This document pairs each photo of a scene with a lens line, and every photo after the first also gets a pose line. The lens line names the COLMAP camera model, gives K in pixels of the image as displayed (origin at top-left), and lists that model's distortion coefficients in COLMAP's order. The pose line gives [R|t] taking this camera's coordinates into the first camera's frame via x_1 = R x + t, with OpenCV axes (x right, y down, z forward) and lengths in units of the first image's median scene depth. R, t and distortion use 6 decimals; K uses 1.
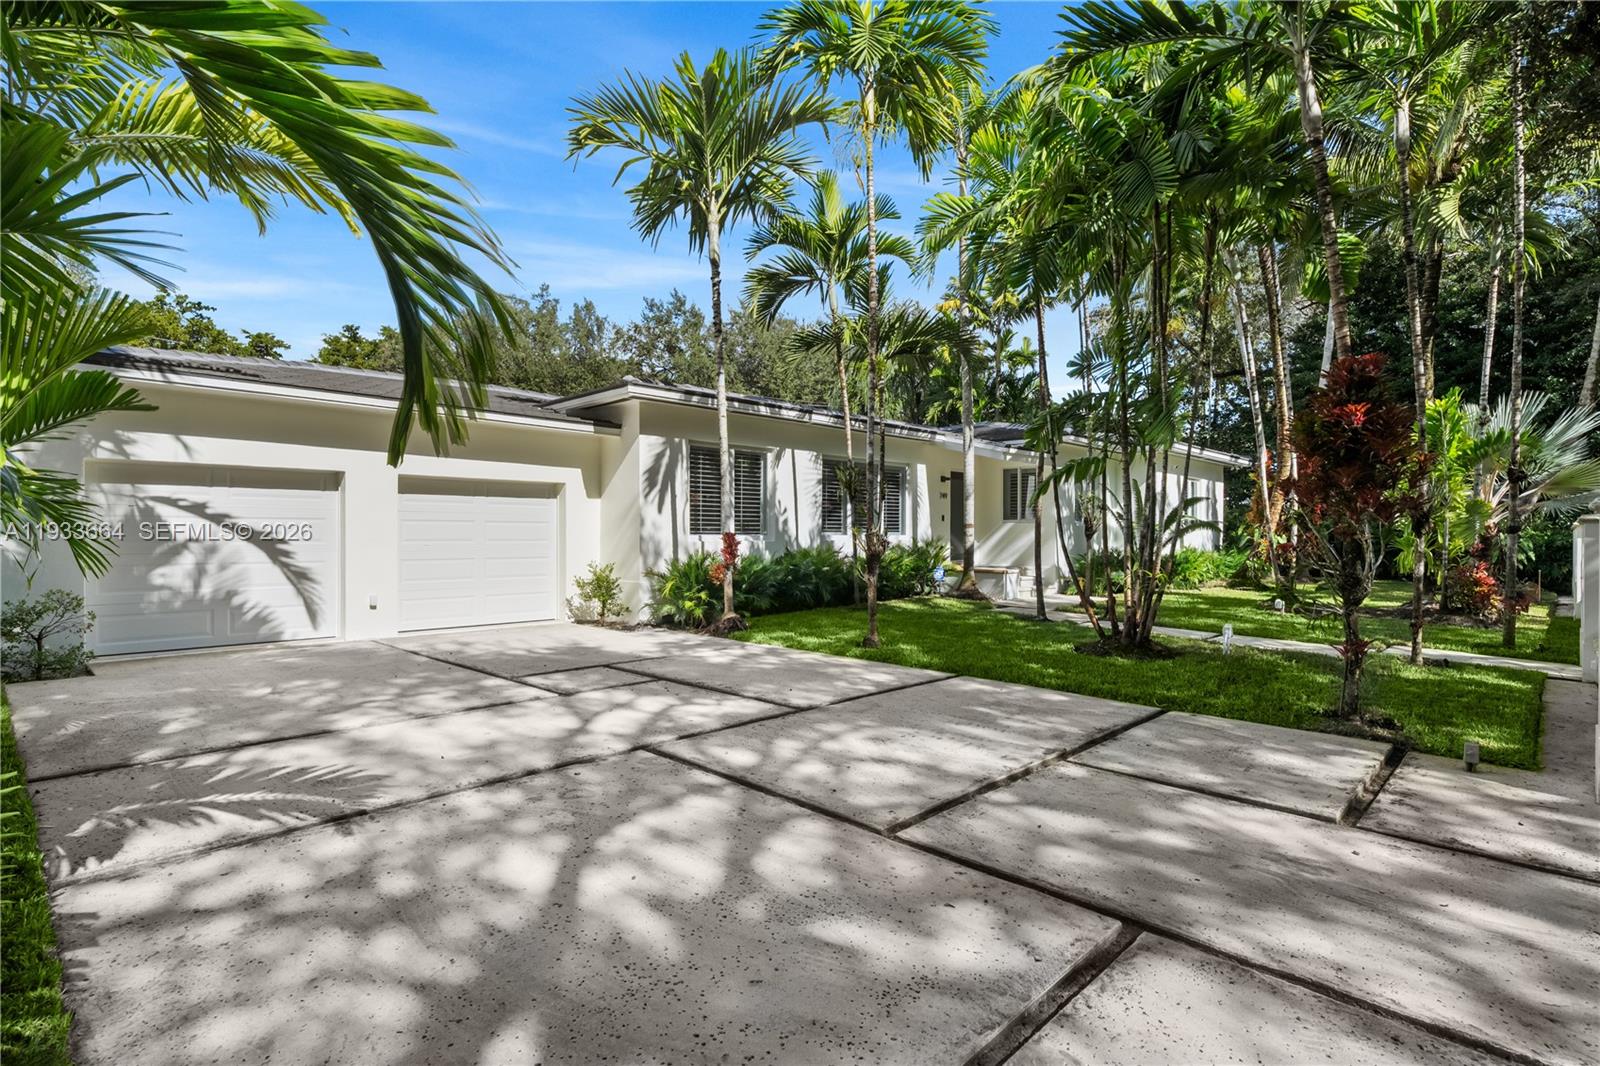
lens RADIAL K [[783.4, 0, 799.4], [0, 783.4, 531.6], [0, 0, 1]] dist [-0.004746, 0.000220]
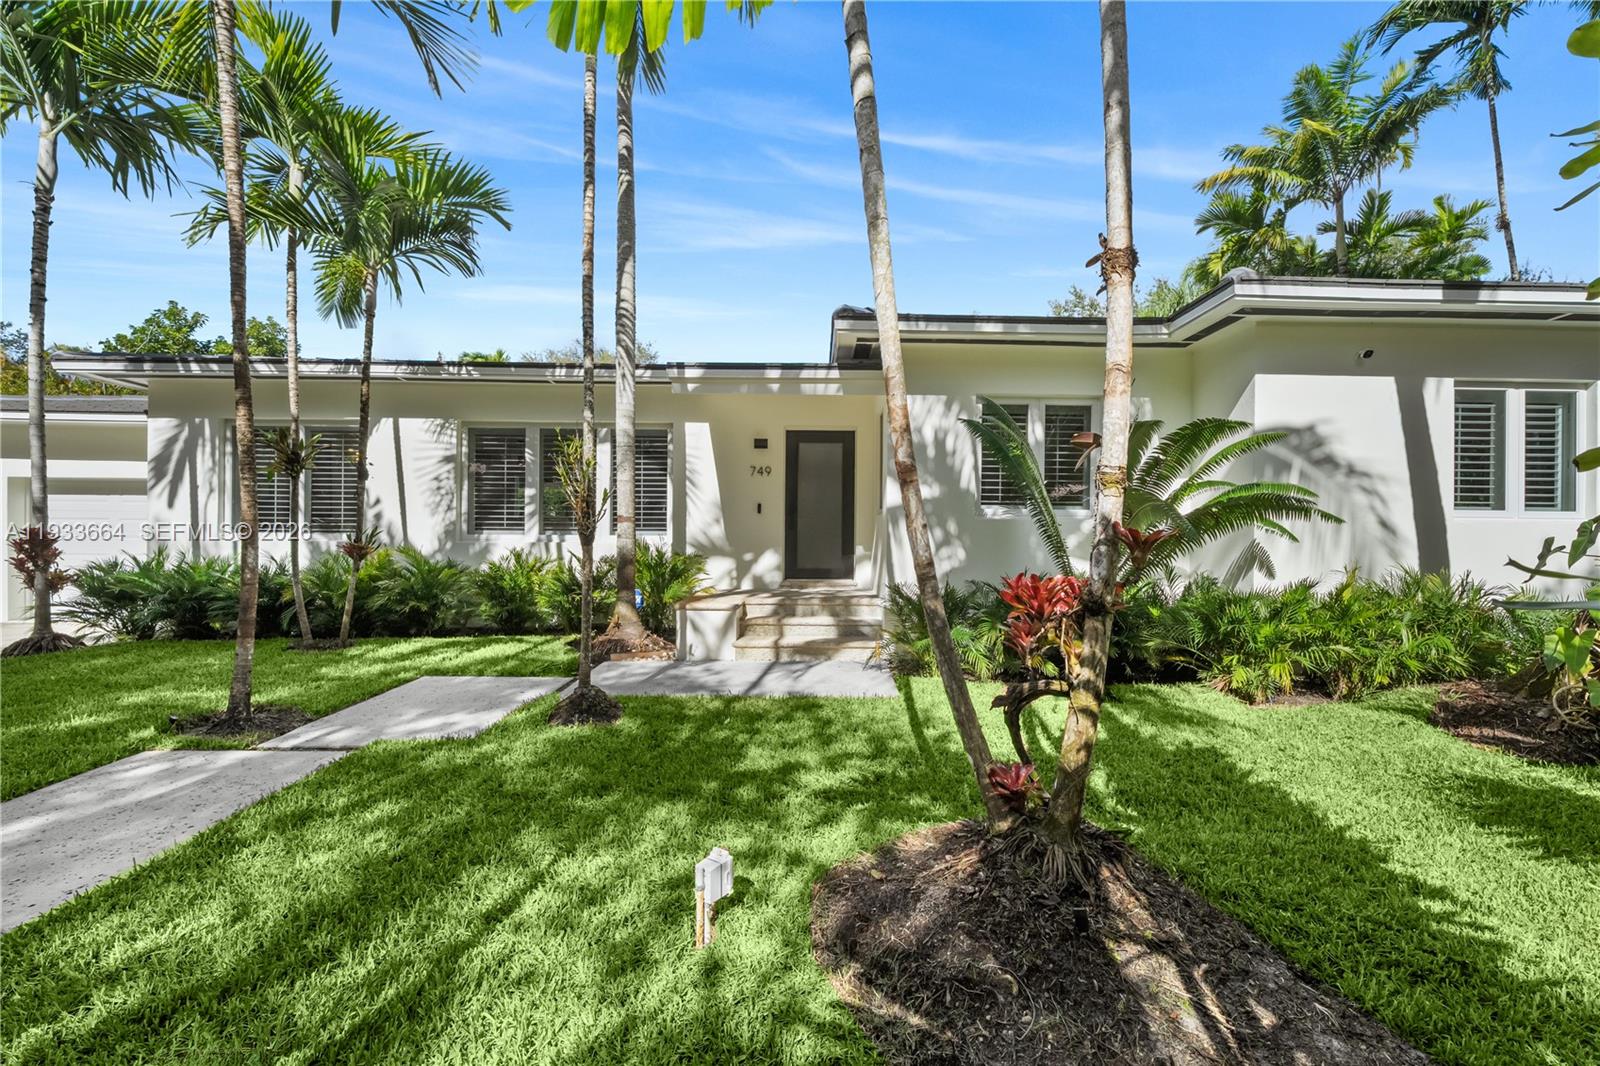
lens RADIAL K [[657.1, 0, 800.2], [0, 657.1, 531.3], [0, 0, 1]] dist [0.000393, 0.000041]
pose [[0.718653, 0.004756, -0.695353, 0.751048], [-0.001955, 0.999986, 0.004819, -0.002438], [0.695366, -0.002104, 0.718652, 0.881022]]
